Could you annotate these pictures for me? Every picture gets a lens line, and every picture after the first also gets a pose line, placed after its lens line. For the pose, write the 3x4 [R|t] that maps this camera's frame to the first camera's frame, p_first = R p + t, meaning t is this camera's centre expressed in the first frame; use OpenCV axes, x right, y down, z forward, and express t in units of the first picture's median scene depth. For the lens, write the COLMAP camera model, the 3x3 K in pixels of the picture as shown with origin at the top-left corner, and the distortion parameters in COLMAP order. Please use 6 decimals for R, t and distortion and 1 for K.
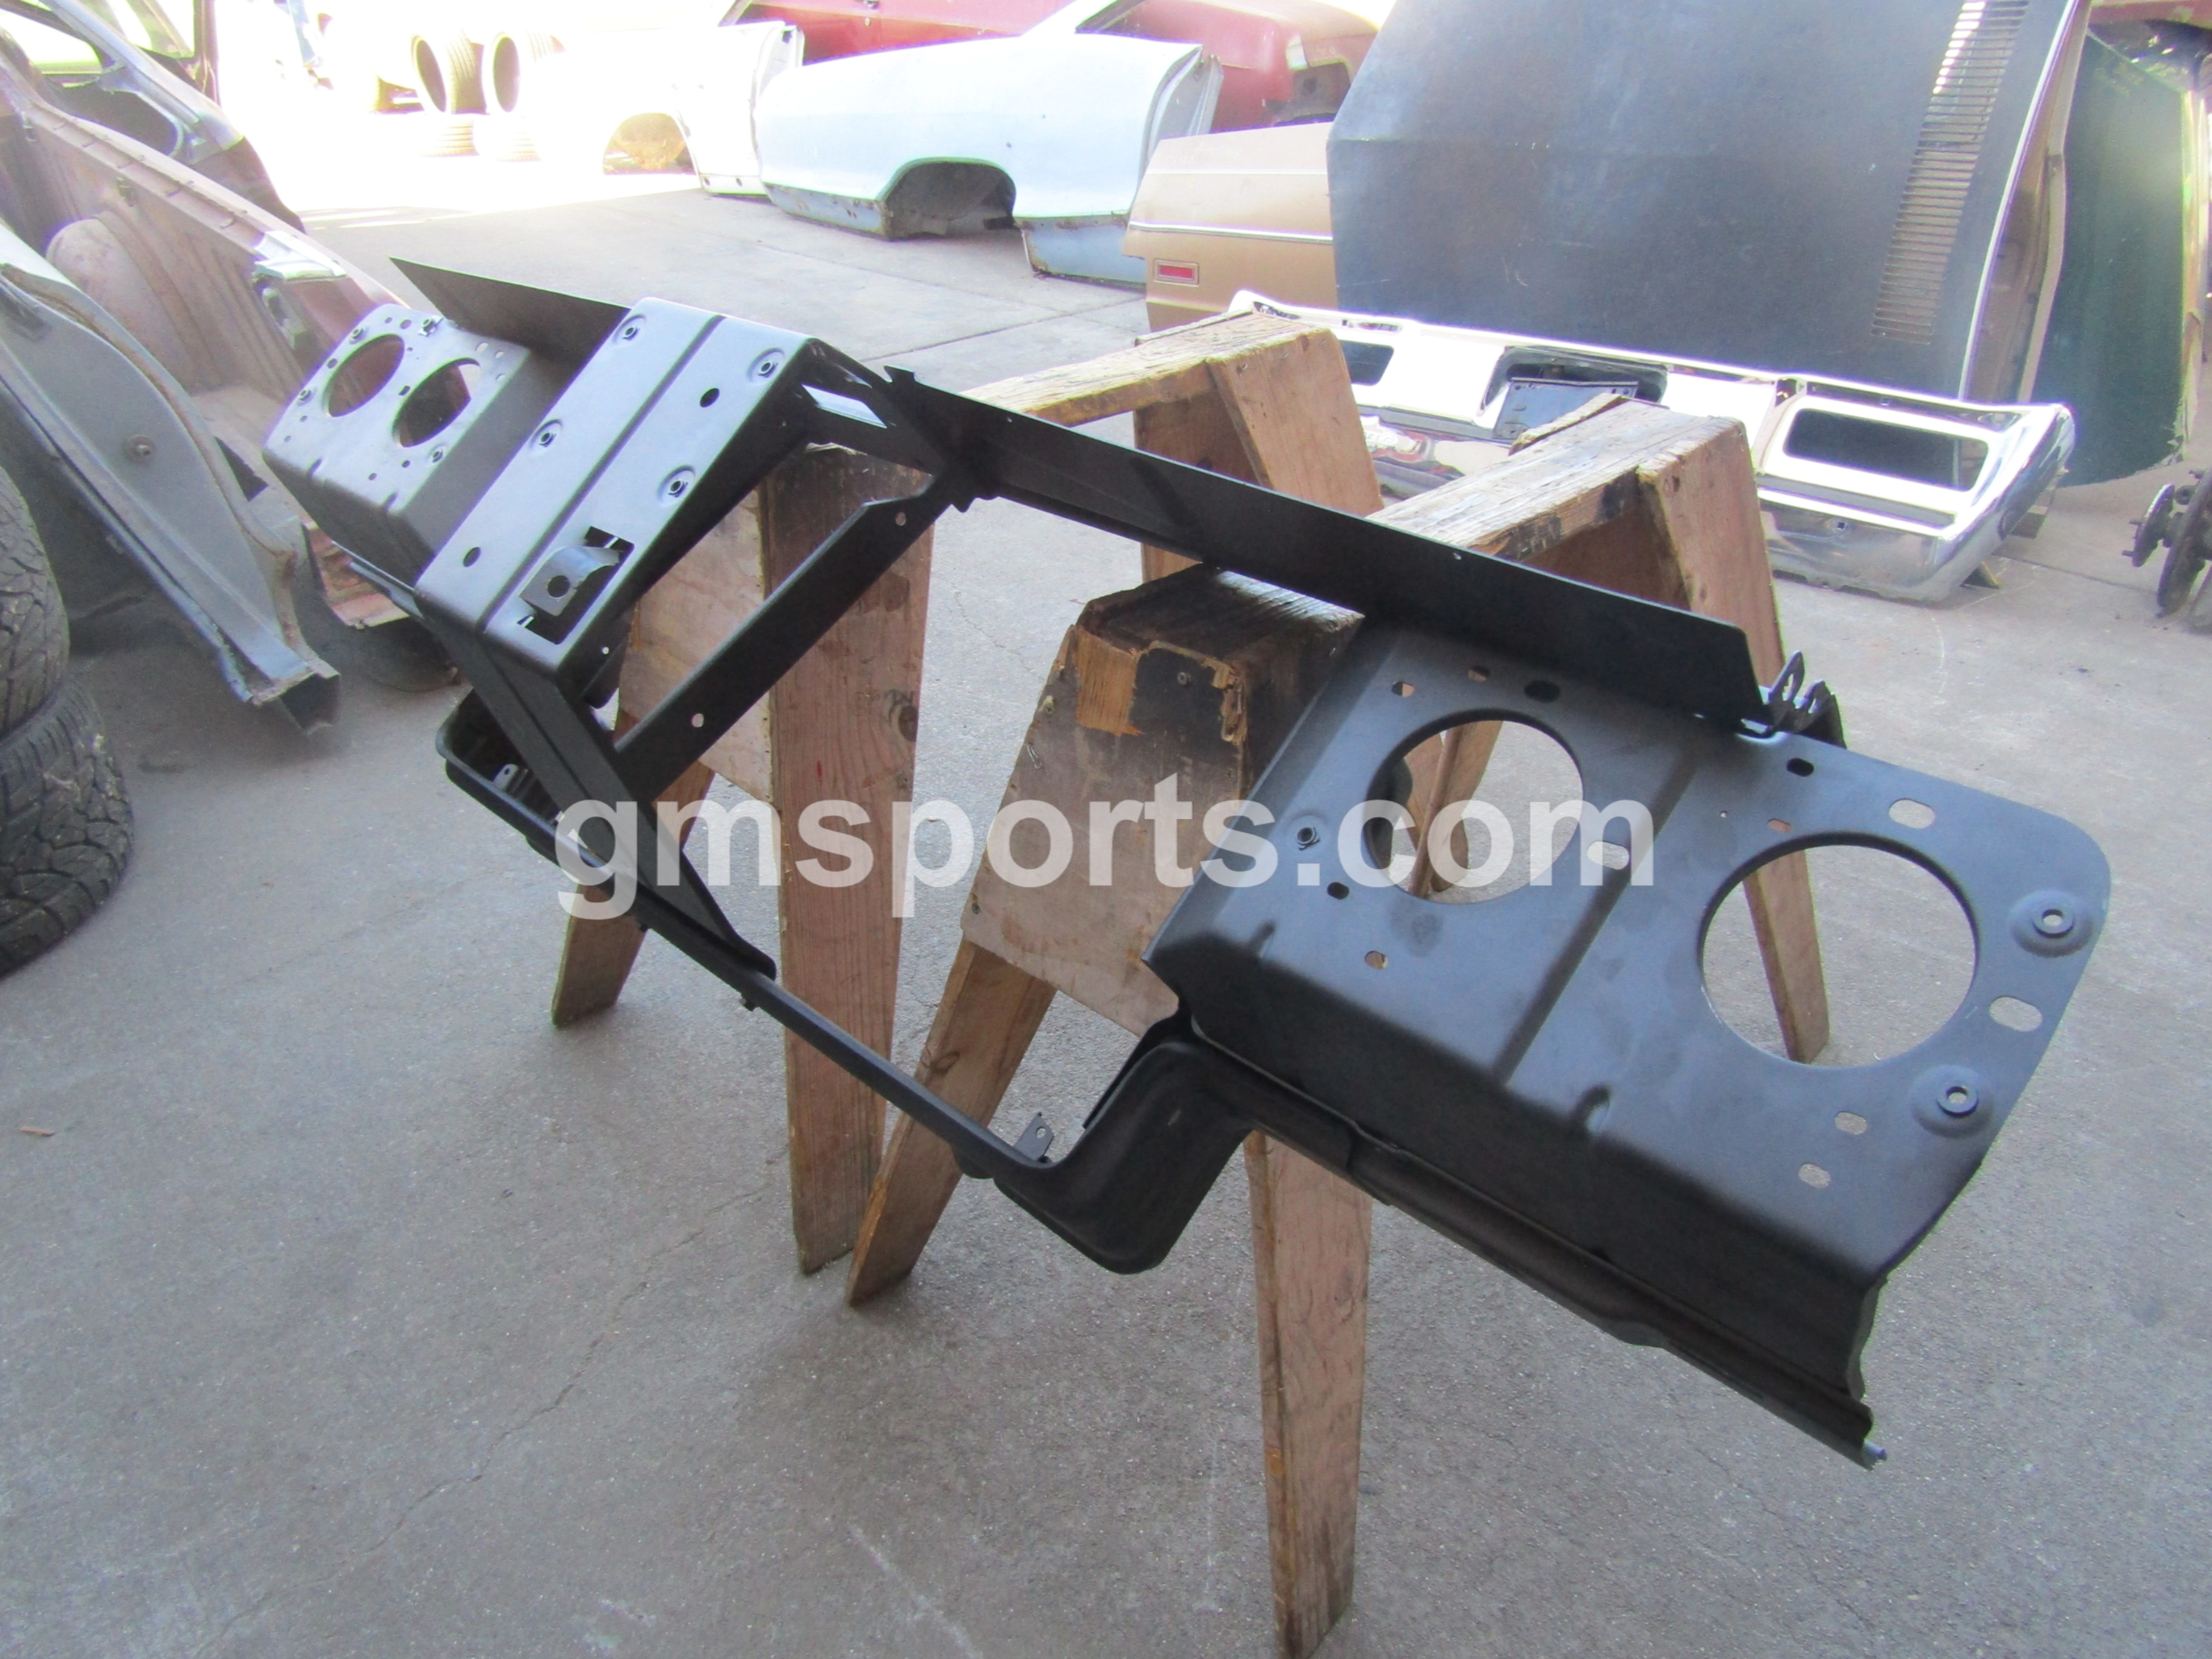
lens RADIAL K [[1567.8, 0, 1105.8], [0, 1567.8, 834.5], [0, 0, 1]] dist [-0.005202, -0.000960]
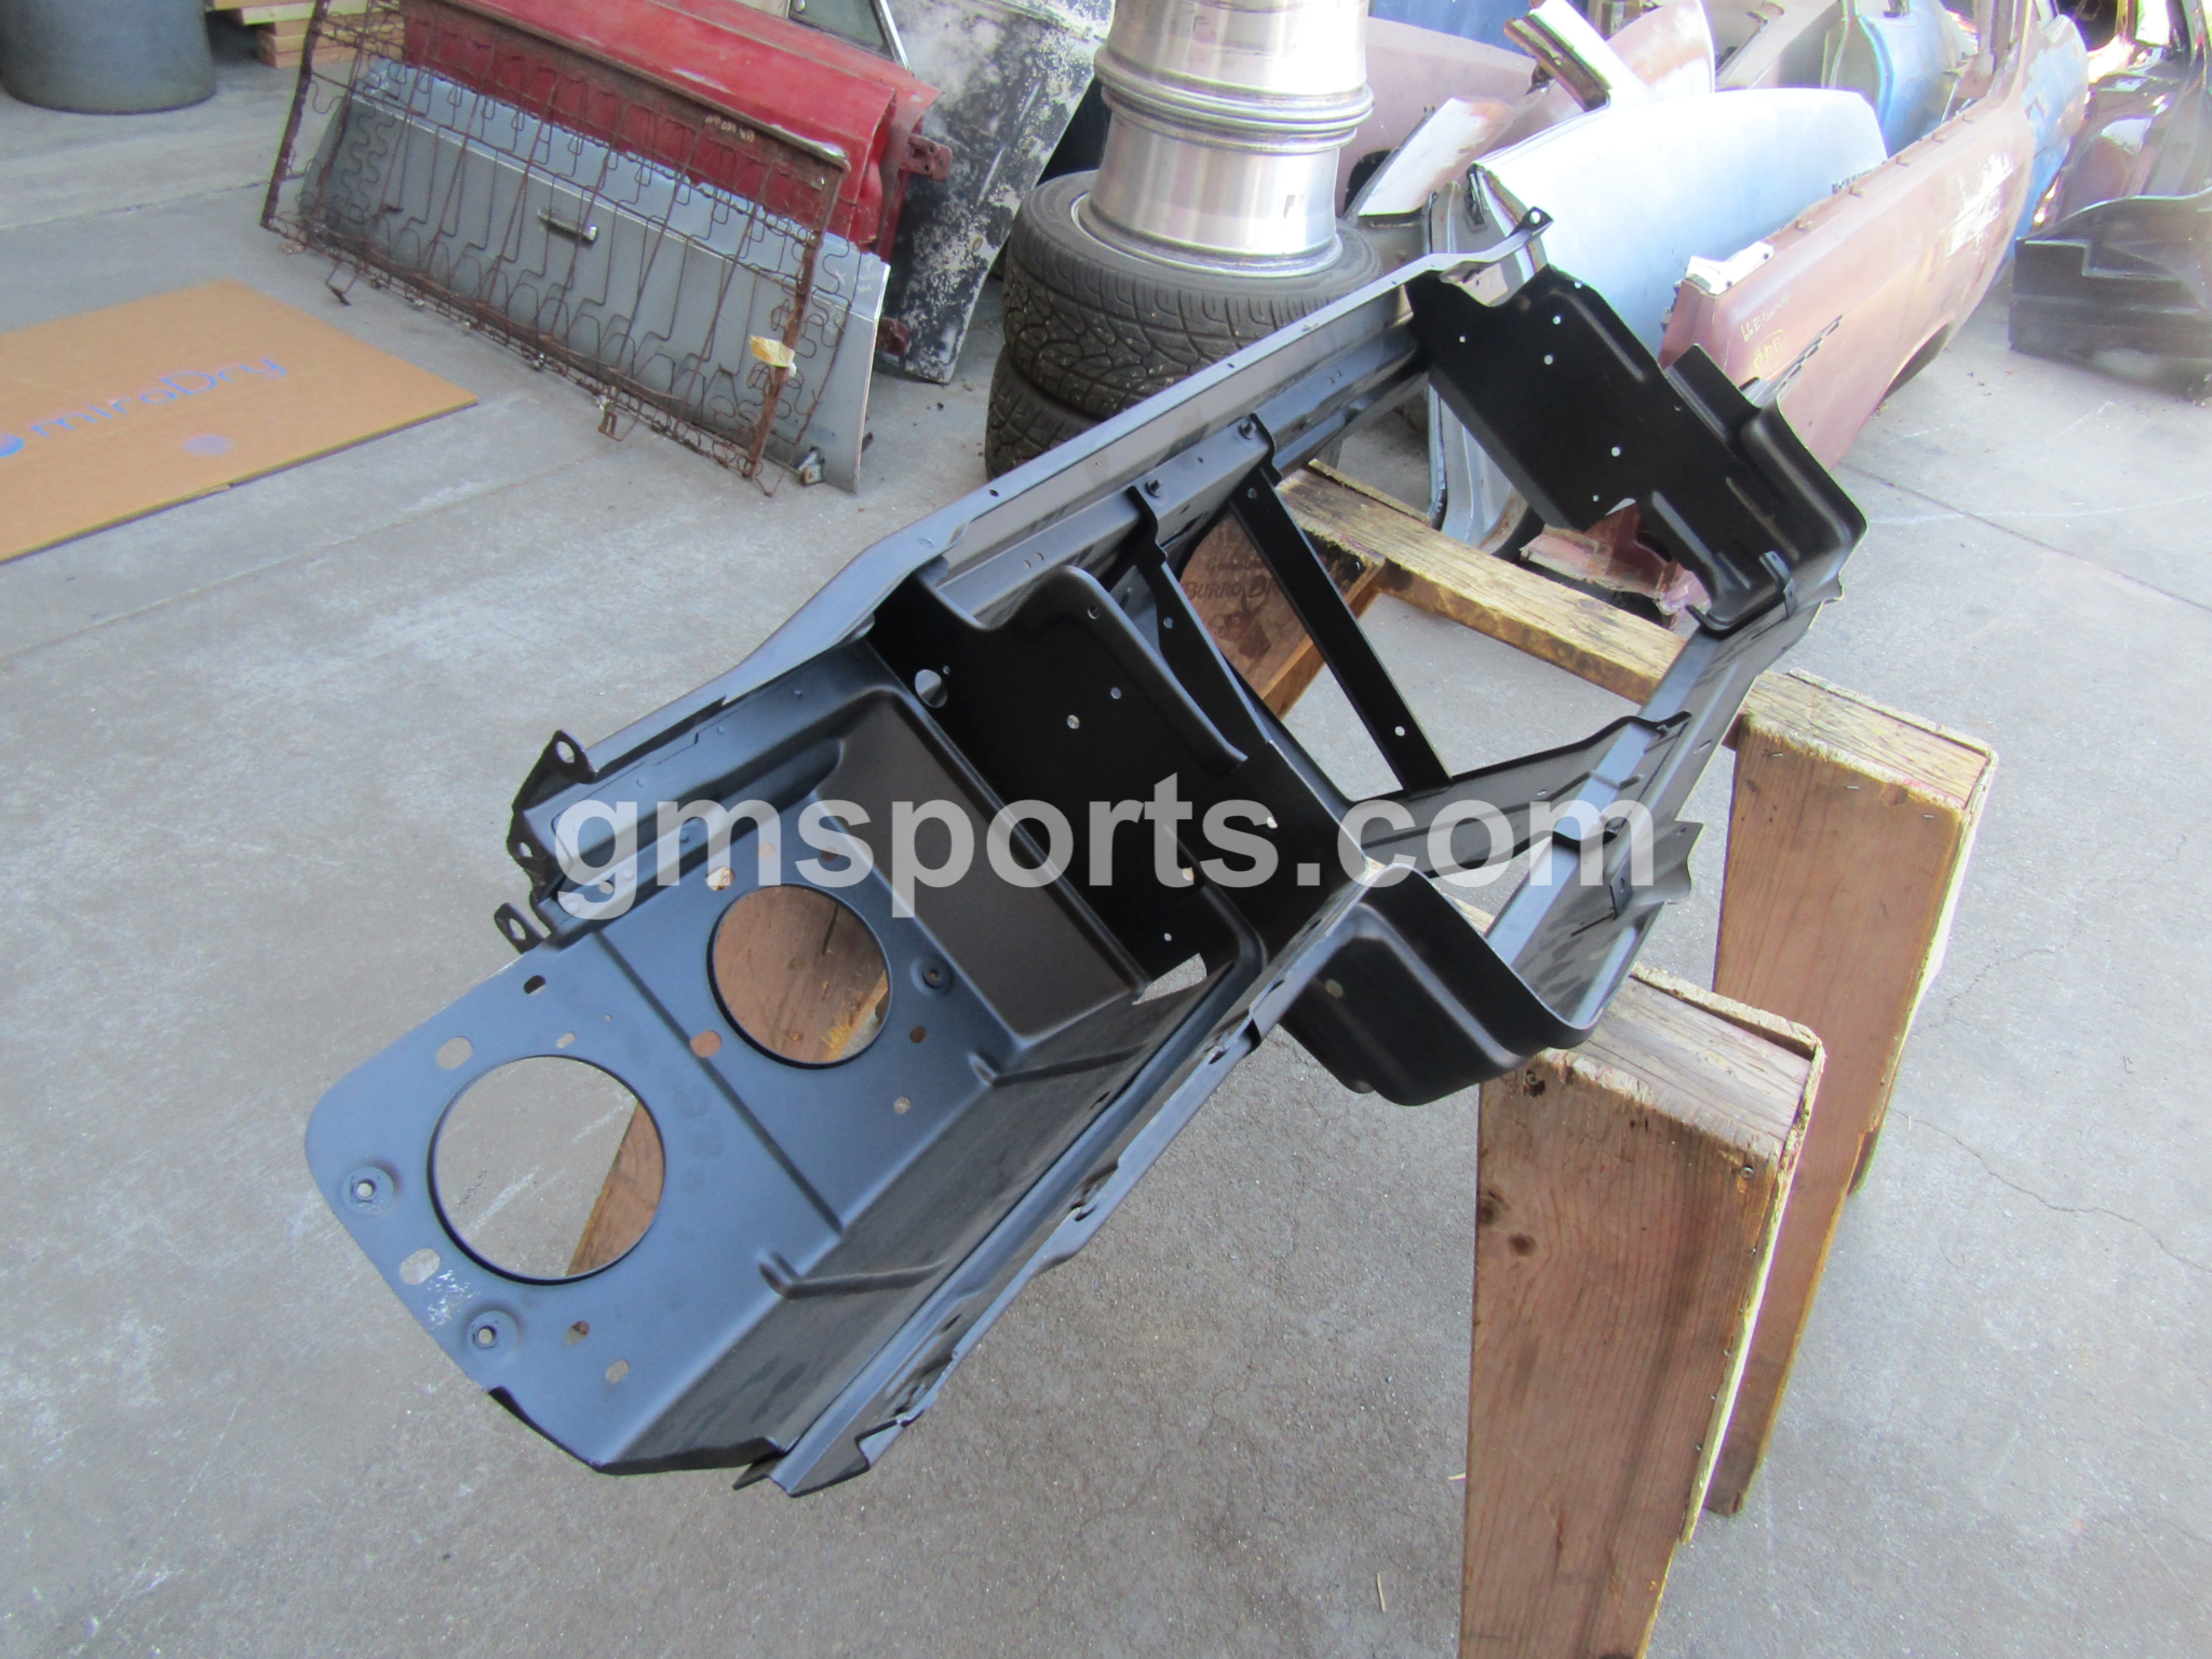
lens RADIAL K [[1567.8, 0, 1108.3], [0, 1567.8, 817.9], [0, 0, 1]] dist [-0.005202, -0.000960]
pose [[0.203793, 0.624304, -0.754131, 0.775655], [-0.615122, 0.680916, 0.397465, -0.461560], [0.761639, 0.382882, 0.522789, 0.405735]]
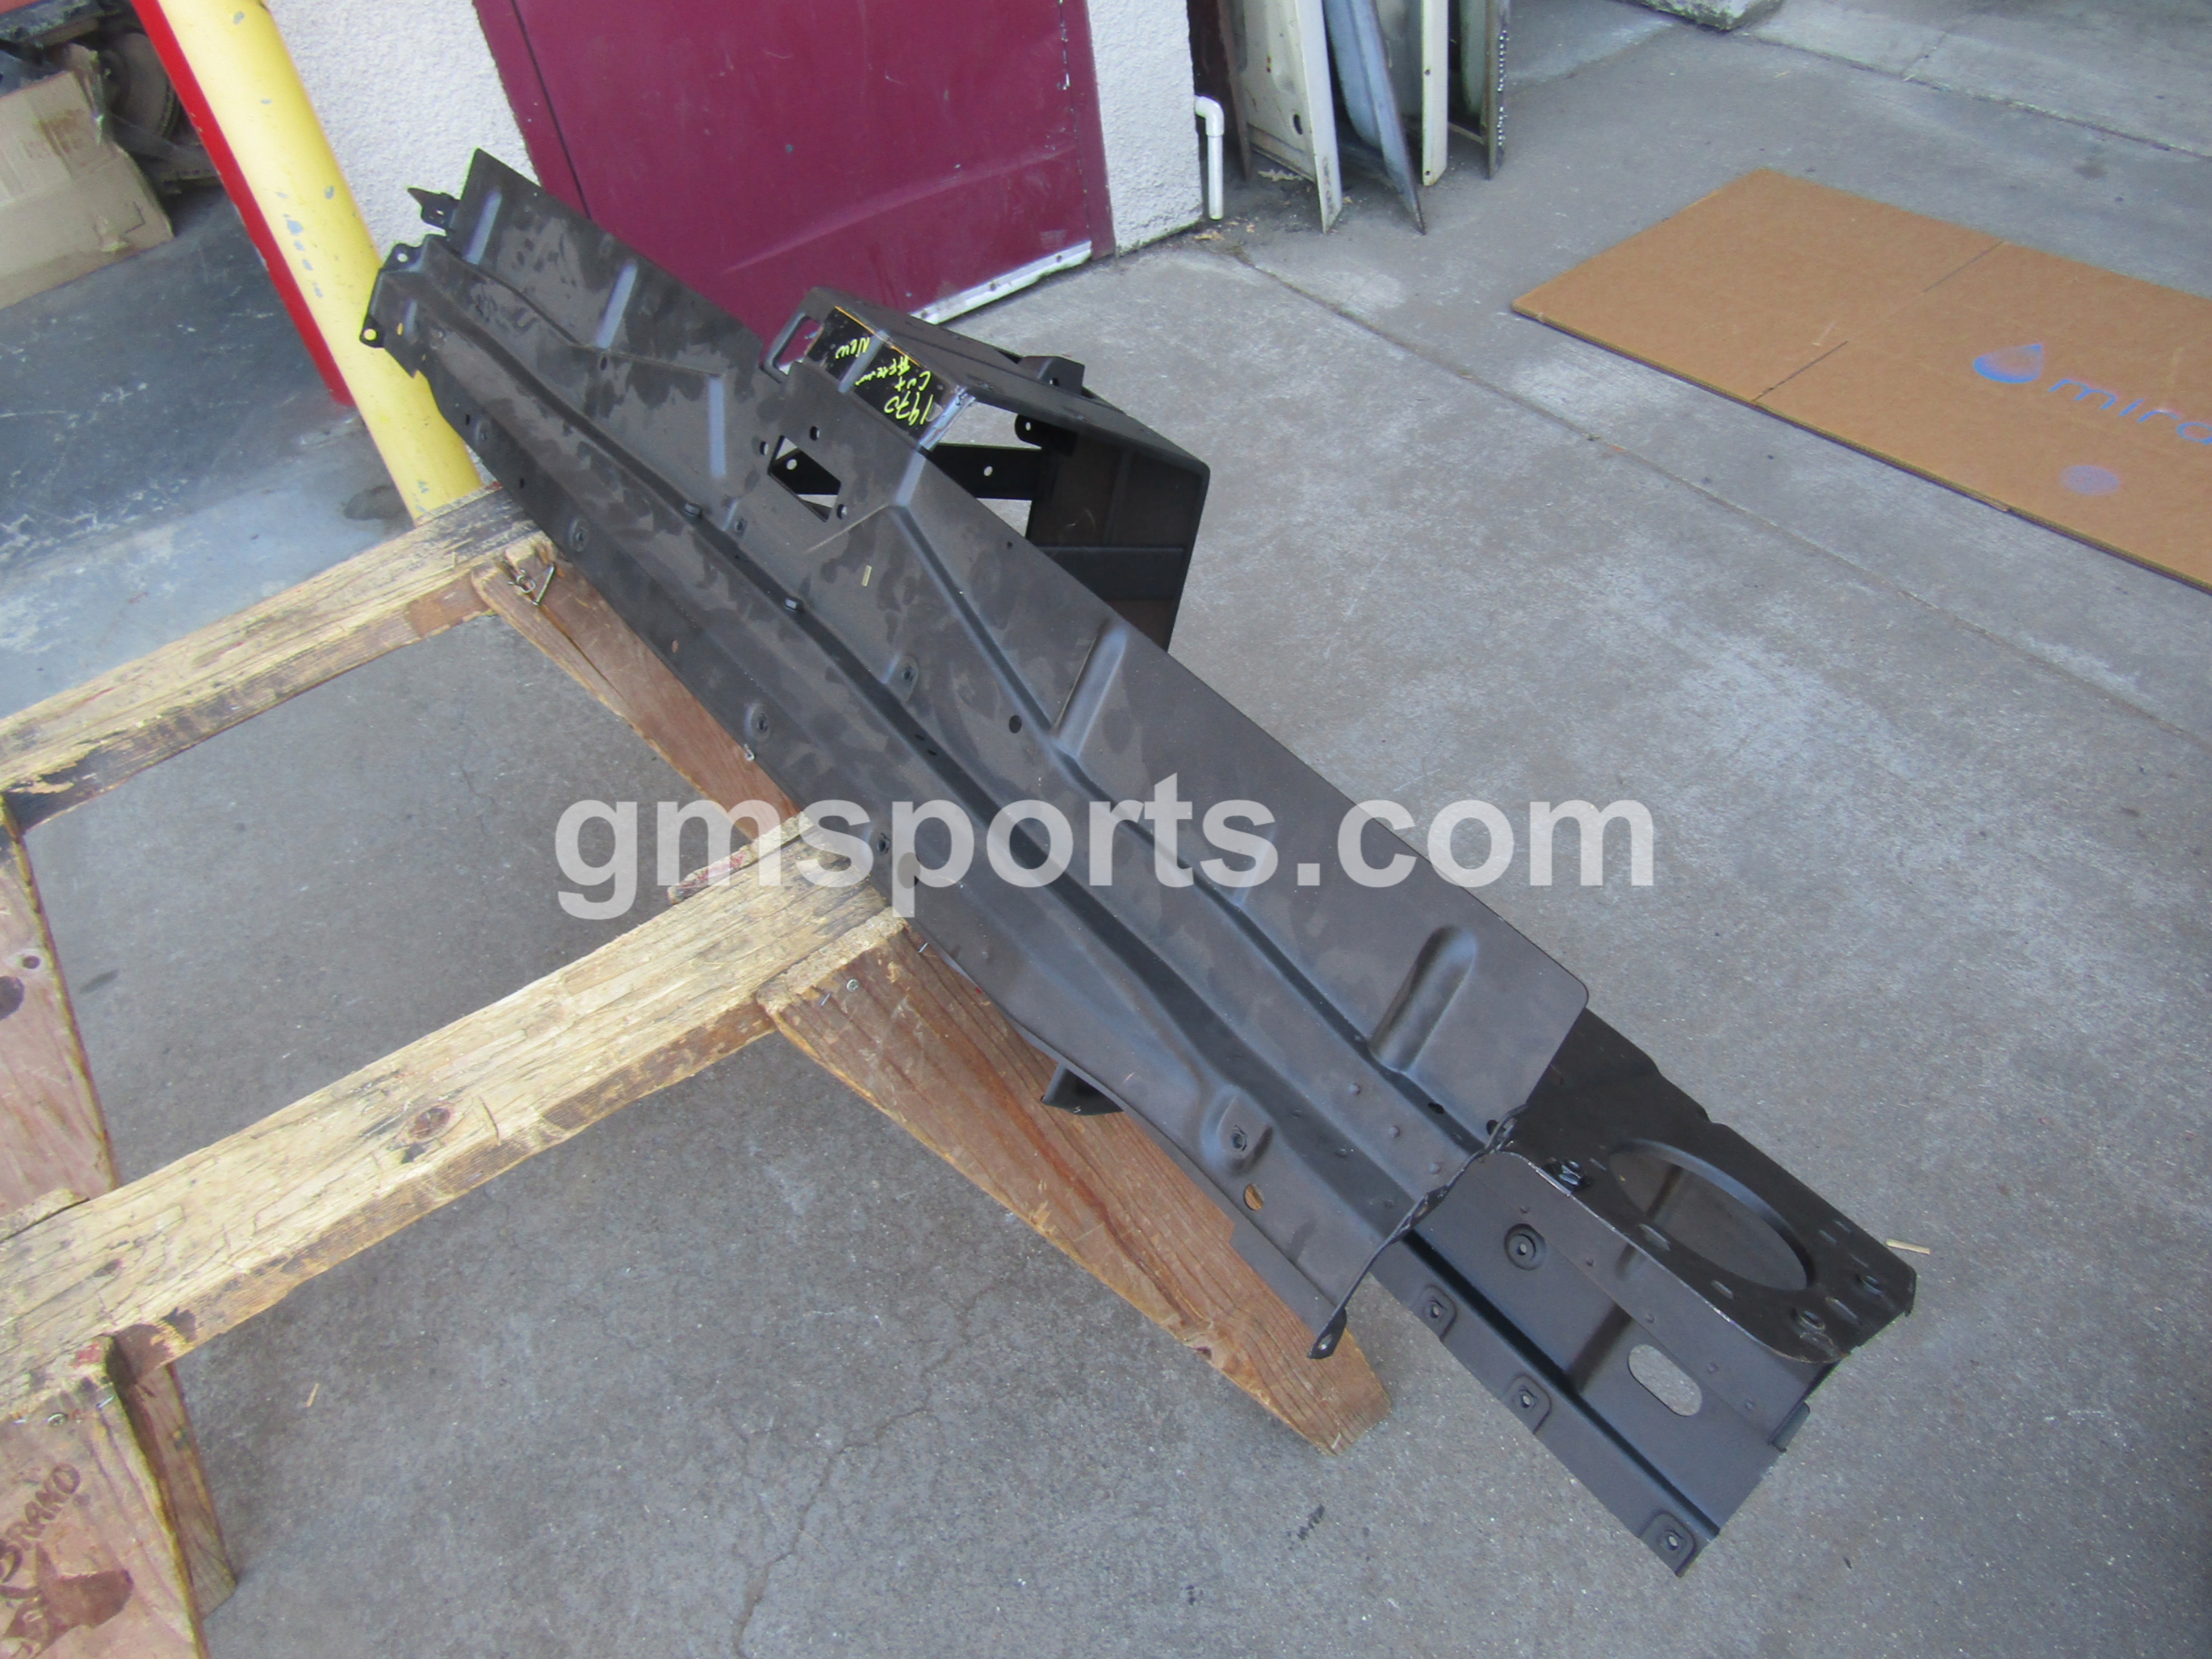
lens RADIAL K [[1567.8, 0, 1111.6], [0, 1567.8, 839.4], [0, 0, 1]] dist [-0.005202, -0.000960]
pose [[-0.988416, -0.017827, 0.150716, -0.420658], [0.142220, 0.237865, 0.960830, -0.939854], [-0.052979, 0.971135, -0.232574, 1.179320]]
